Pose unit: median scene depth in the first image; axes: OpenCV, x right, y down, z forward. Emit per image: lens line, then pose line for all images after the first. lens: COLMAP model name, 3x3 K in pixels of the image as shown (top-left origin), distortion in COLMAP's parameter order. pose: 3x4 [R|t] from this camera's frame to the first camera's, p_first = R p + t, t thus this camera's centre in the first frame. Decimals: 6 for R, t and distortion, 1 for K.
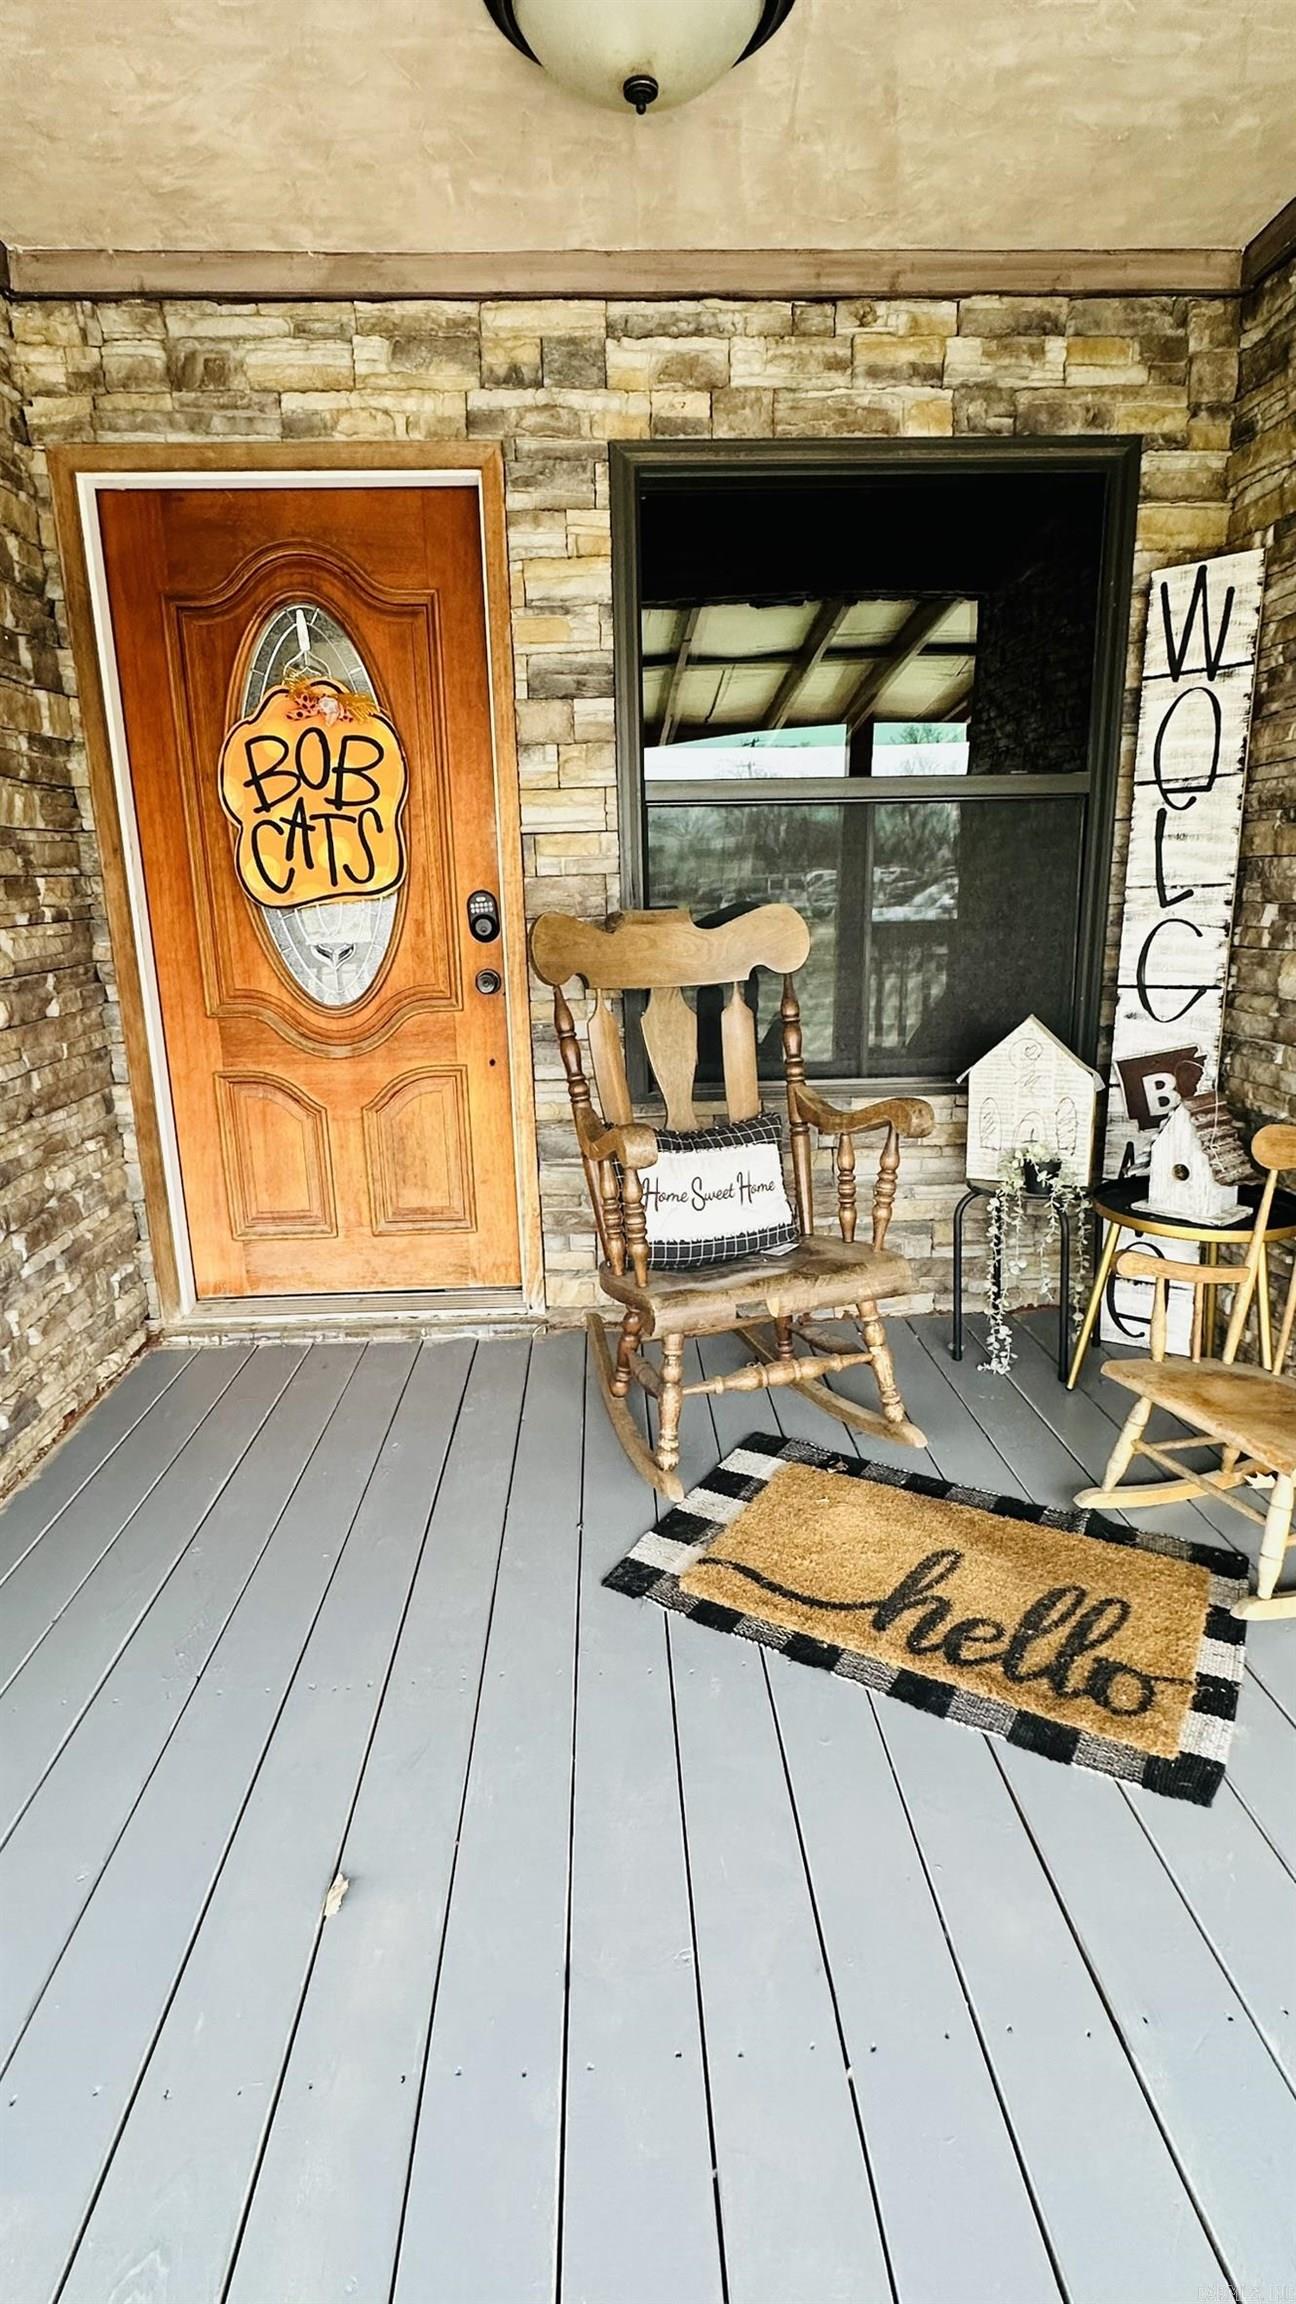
lens RADIAL K [[1112.4, 0, 643.4], [0, 1112.4, 1154.3], [0, 0, 1]] dist [-0.005111, 0.001243]
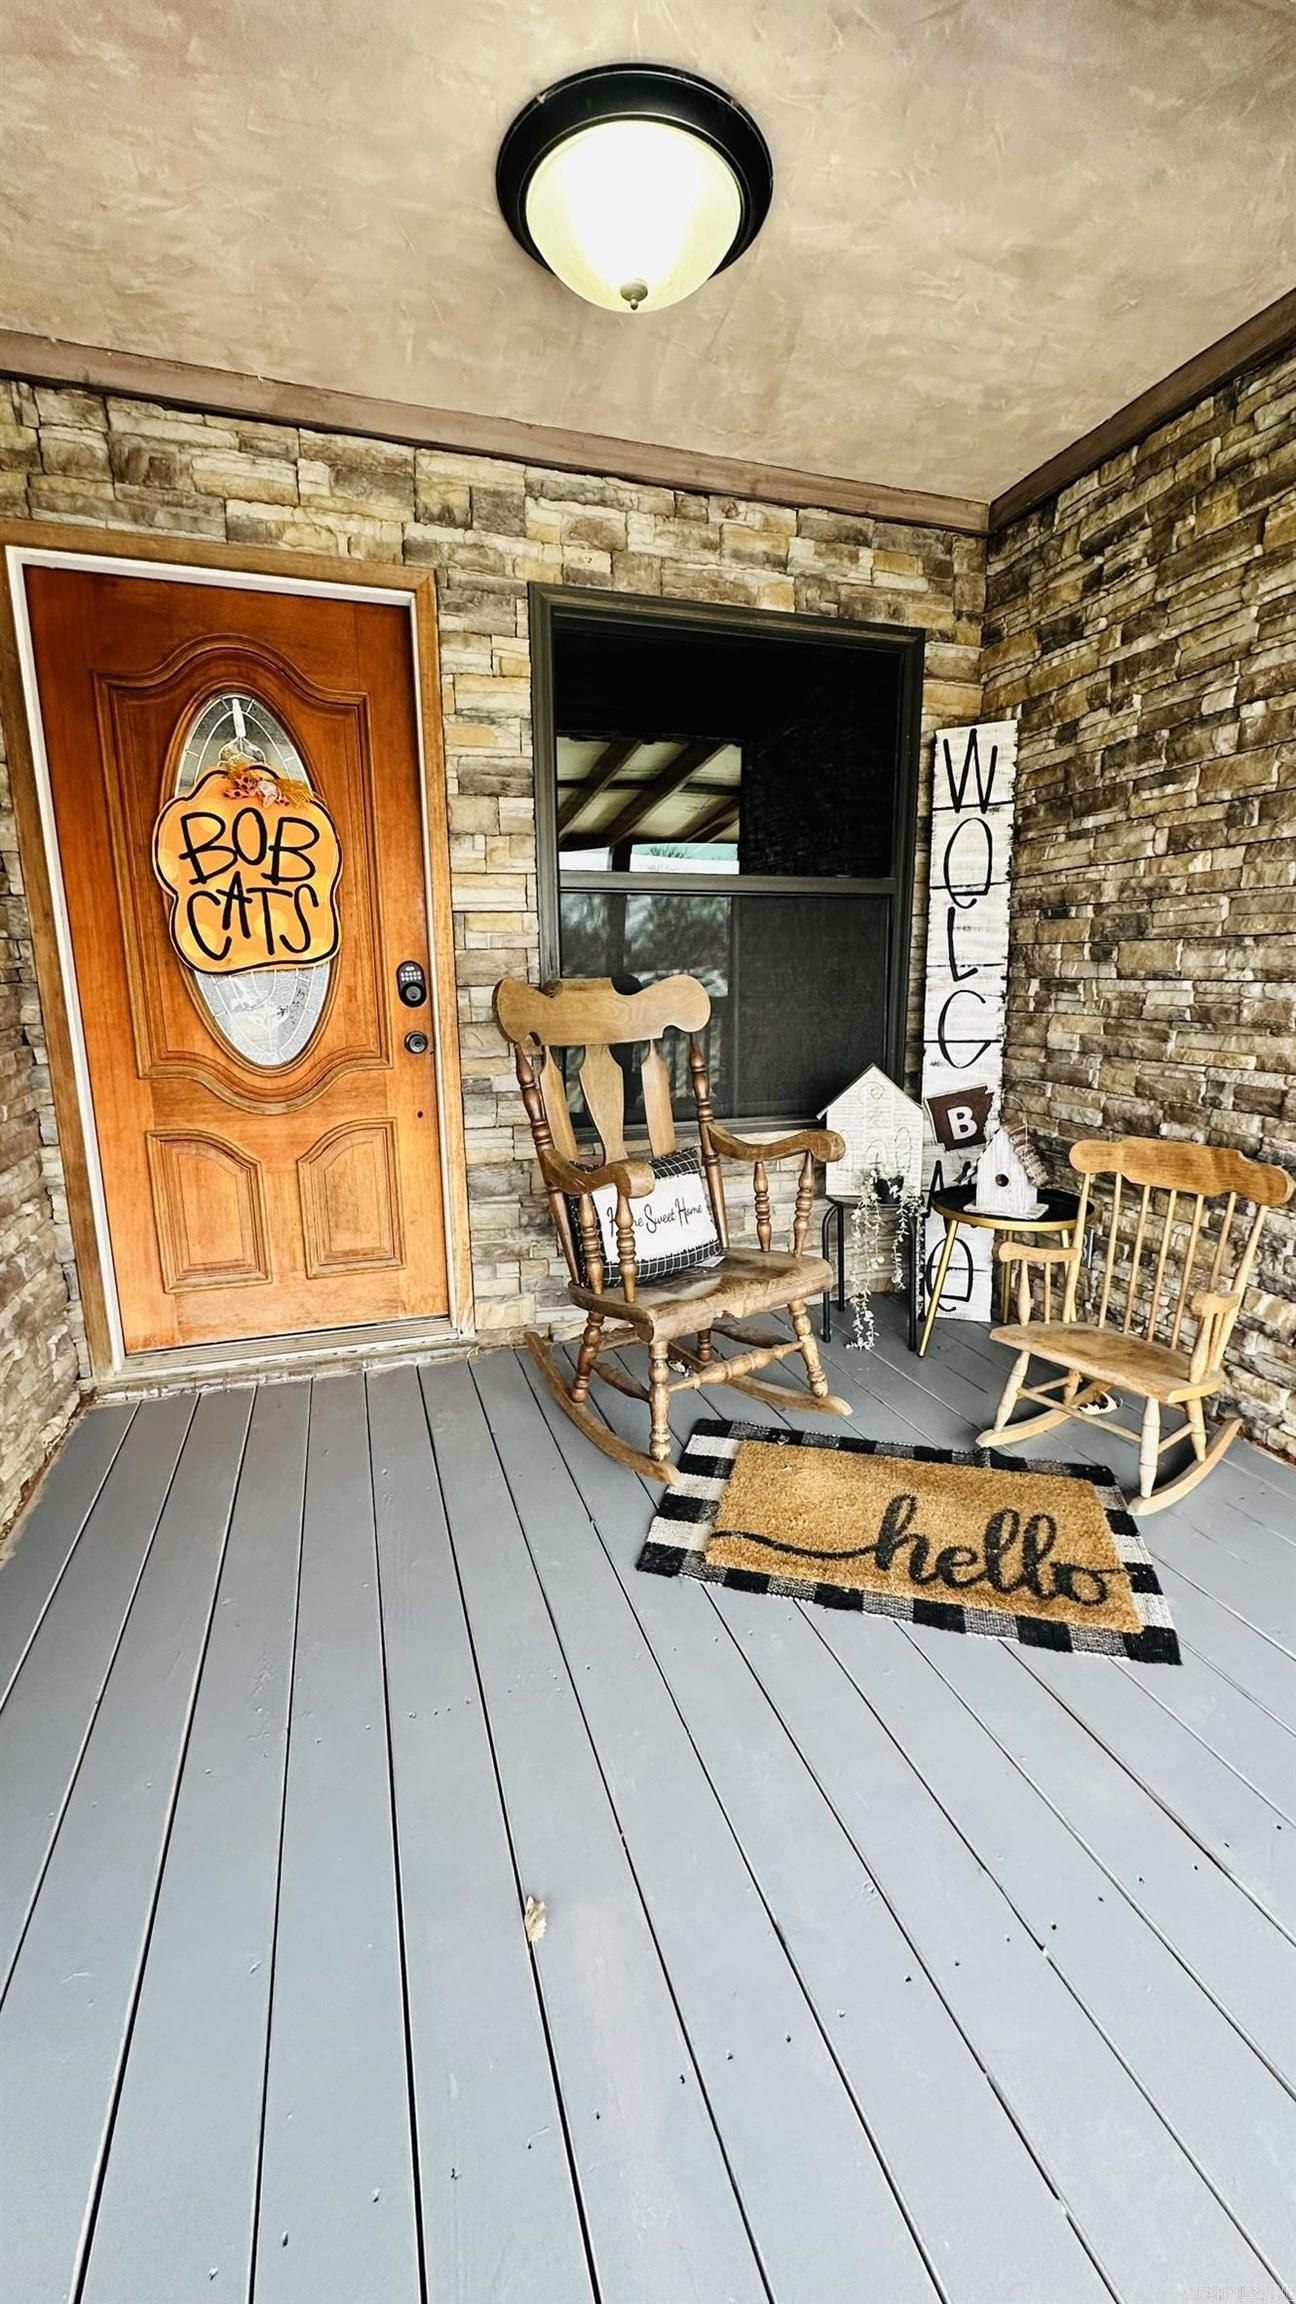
lens RADIAL K [[916.4, 0, 646.2], [0, 916.4, 1152.4], [0, 0, 1]] dist [-0.004992, 0.000372]
pose [[0.961726, -0.039936, 0.271088, -0.196424], [0.052133, 0.997919, -0.037937, 0.002337], [-0.269009, 0.050618, 0.961807, 0.067277]]
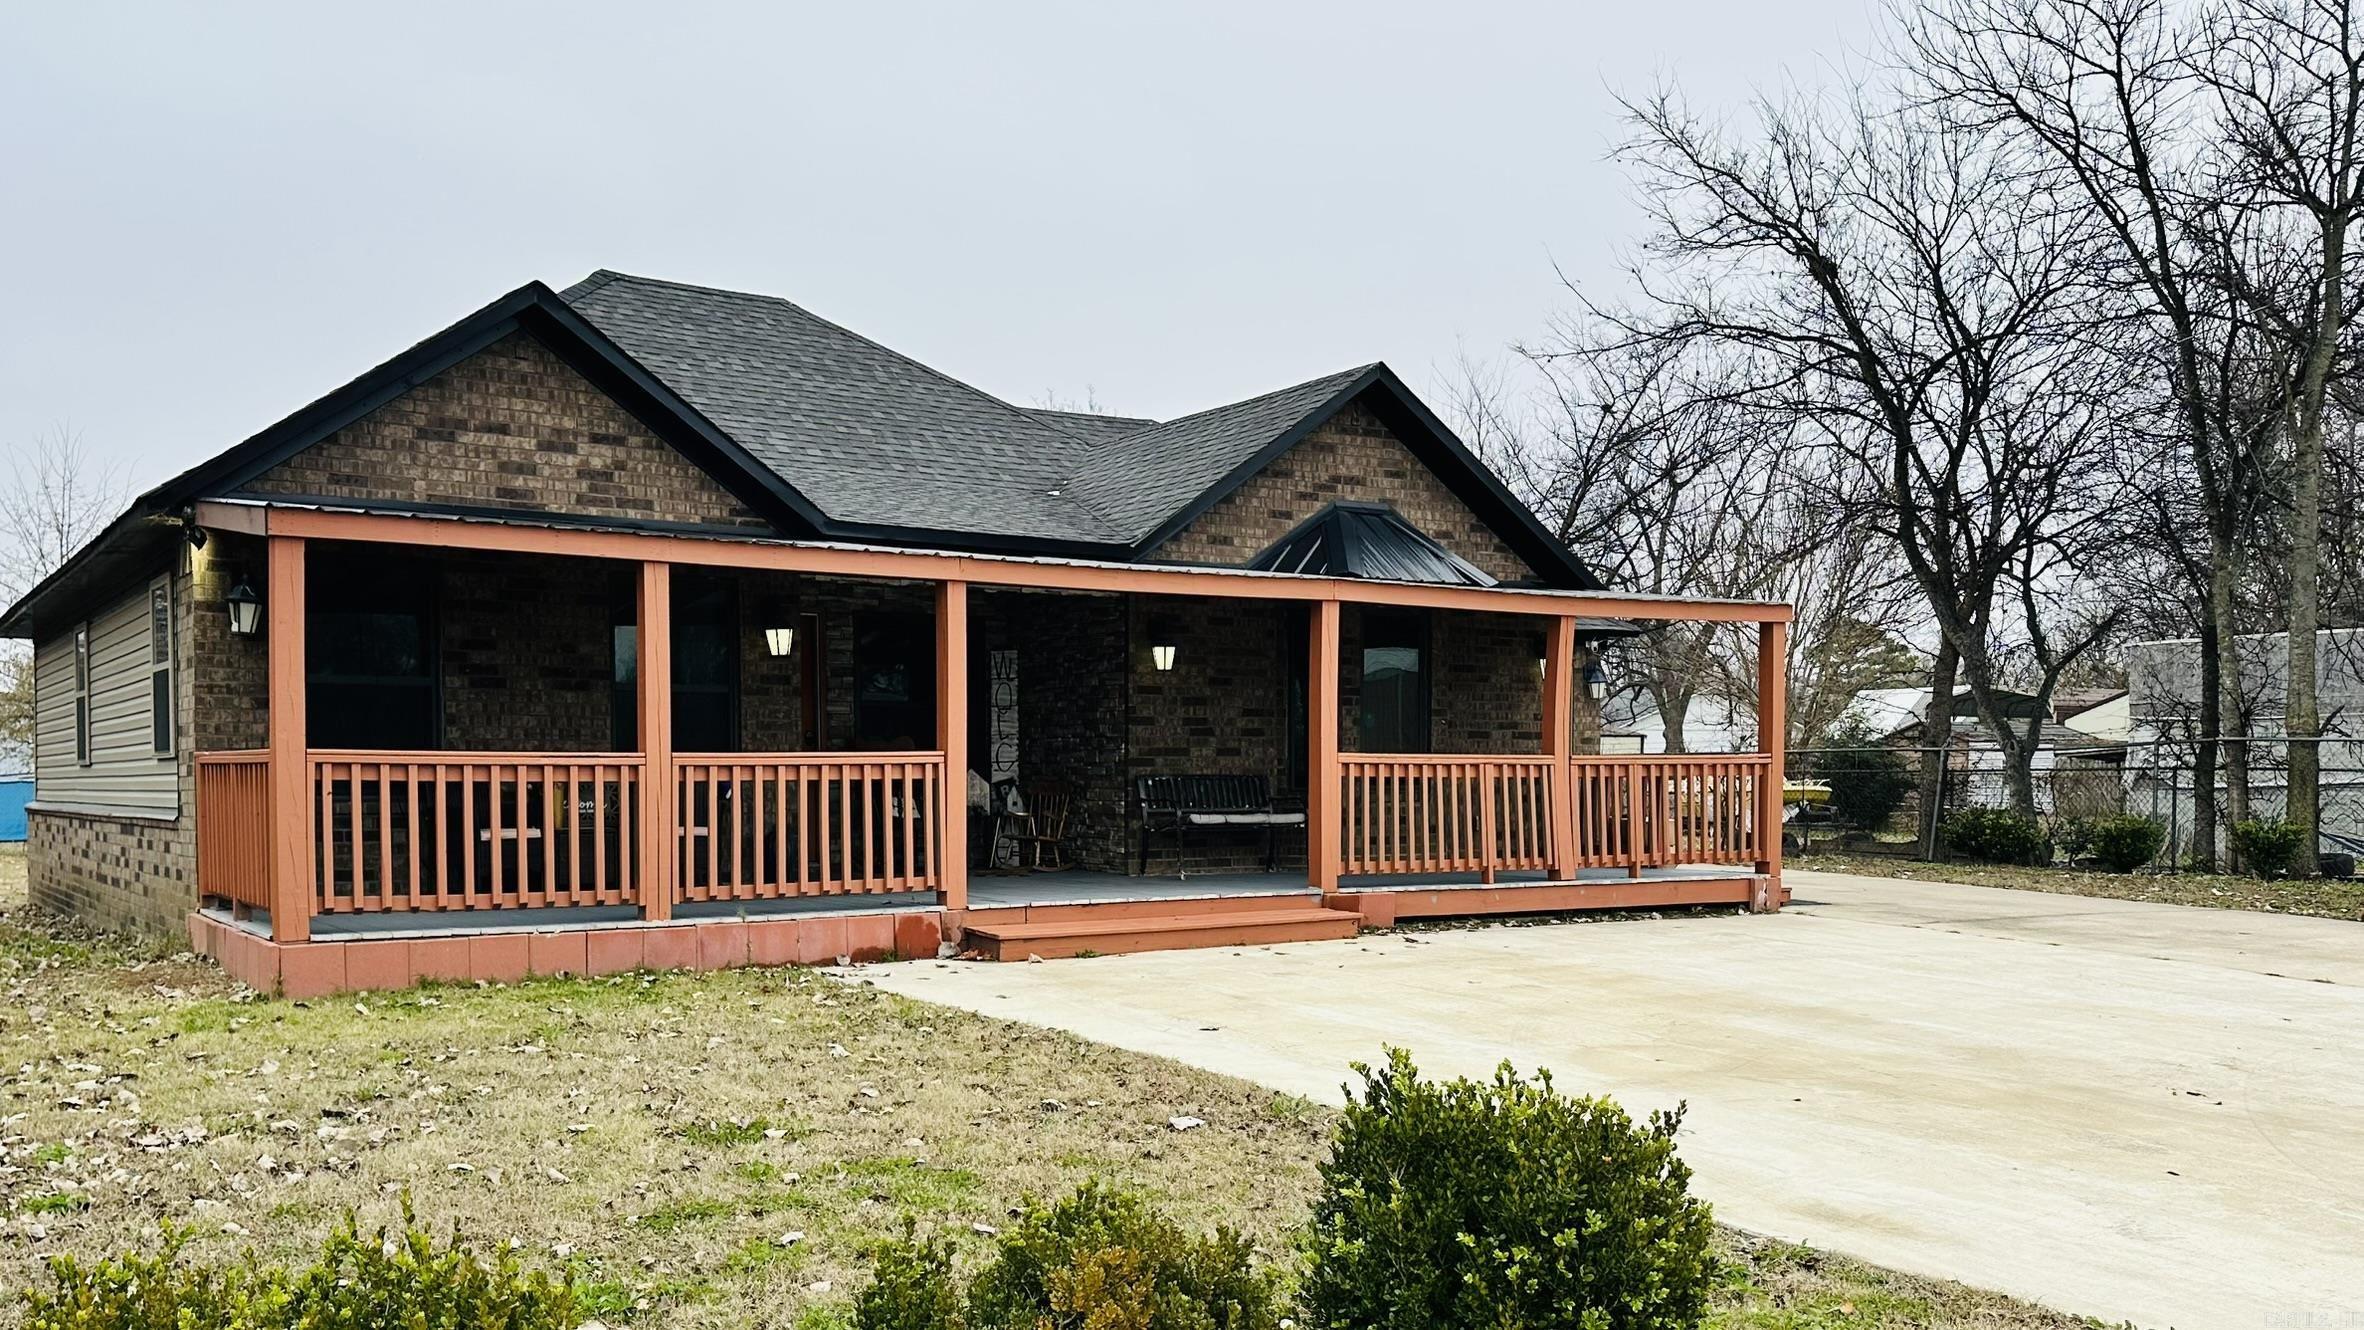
lens RADIAL K [[2156.1, 0, 1115.3], [0, 2156.1, 815.8], [0, 0, 1]] dist [0.134516, -0.135317]
pose [[0.867925, 0.011228, 0.496569, -2.766689], [0.102889, 0.973996, -0.201857, 1.512022], [-0.485922, 0.226289, 0.844200, -5.182267]]
